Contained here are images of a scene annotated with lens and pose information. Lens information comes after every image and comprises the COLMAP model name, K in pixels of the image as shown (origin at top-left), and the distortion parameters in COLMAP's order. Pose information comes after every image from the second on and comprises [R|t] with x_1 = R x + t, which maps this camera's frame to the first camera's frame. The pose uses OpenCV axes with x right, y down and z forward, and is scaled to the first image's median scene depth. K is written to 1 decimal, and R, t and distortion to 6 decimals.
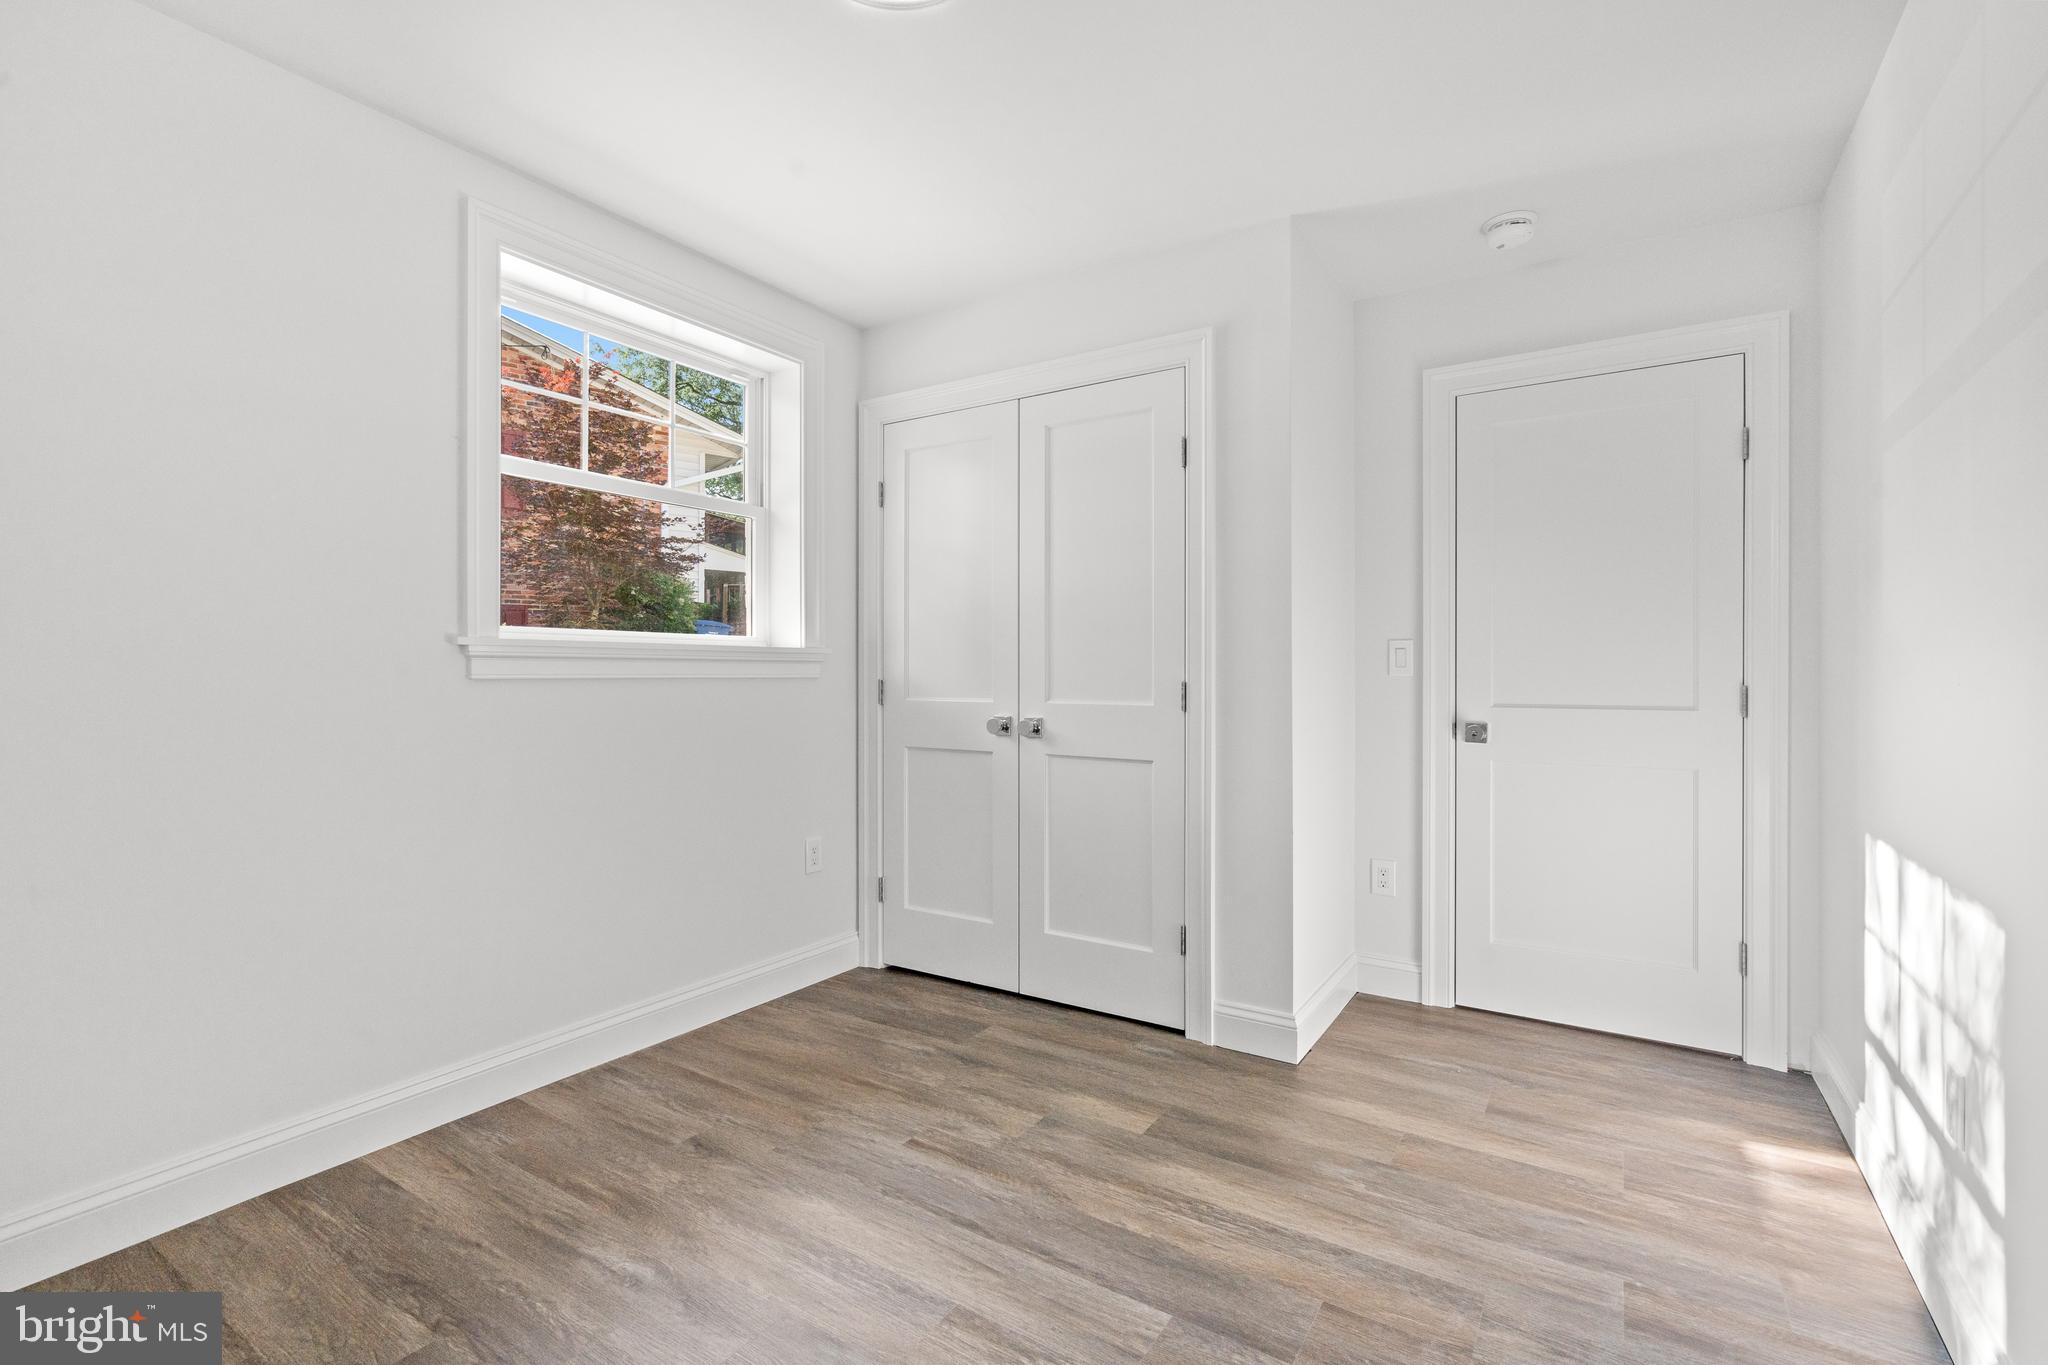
lens RADIAL K [[928.4, 0, 1016.3], [0, 928.4, 674.6], [0, 0, 1]] dist [-0.001319, 0.000935]
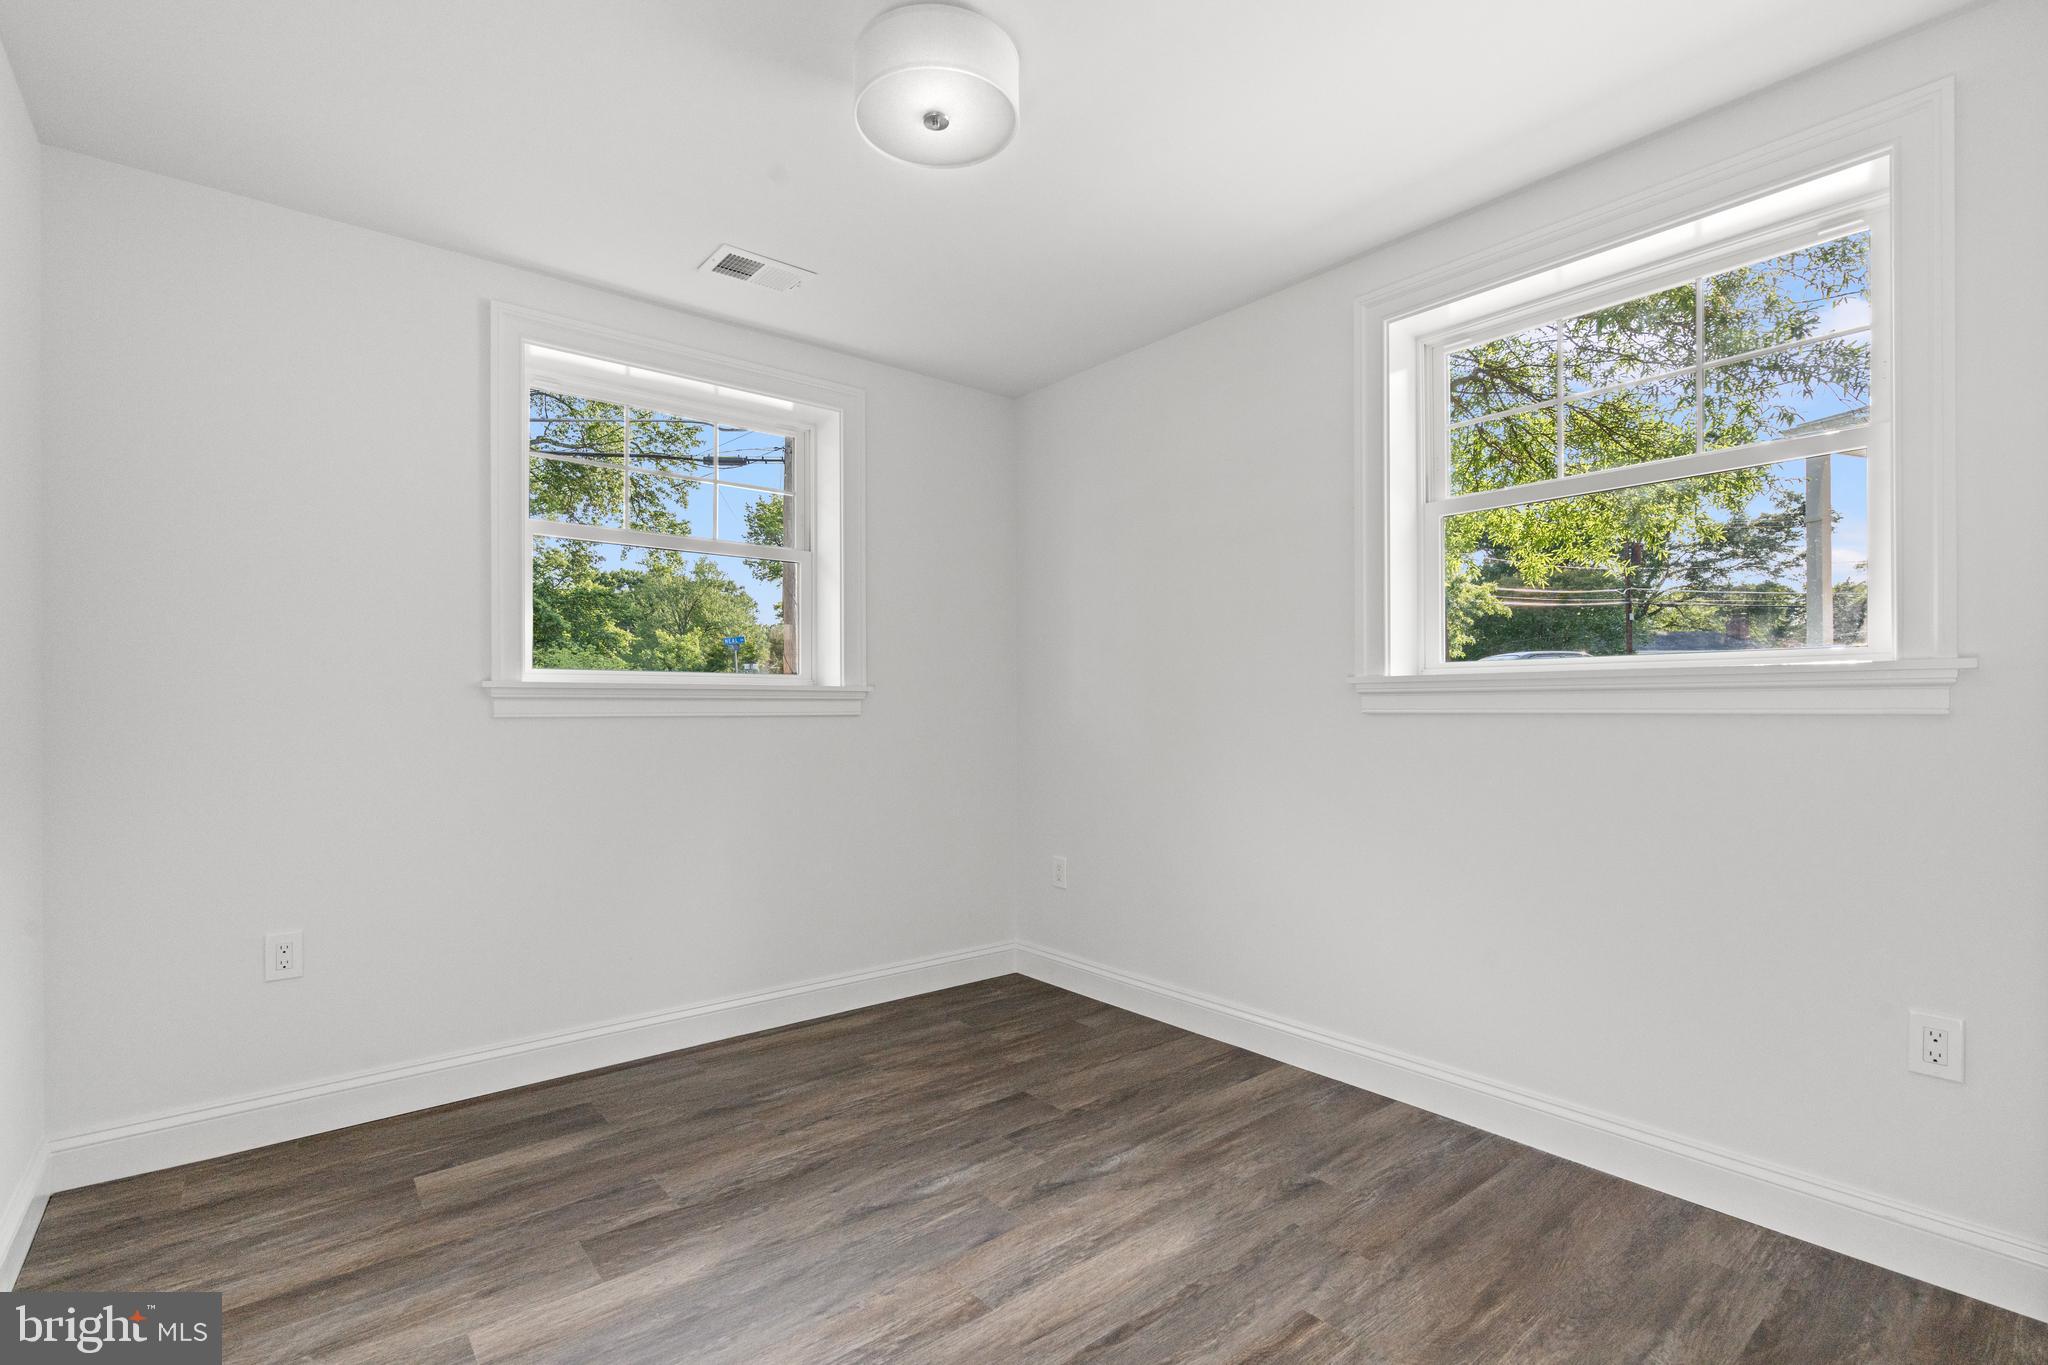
lens RADIAL K [[928.4, 0, 1021.8], [0, 928.4, 702.7], [0, 0, 1]] dist [-0.001319, 0.000935]
pose [[-0.291623, -0.002235, -0.956531, 0.707123], [0.001690, 0.999995, -0.002852, -0.011446], [0.956532, -0.002449, -0.291617, 1.001919]]
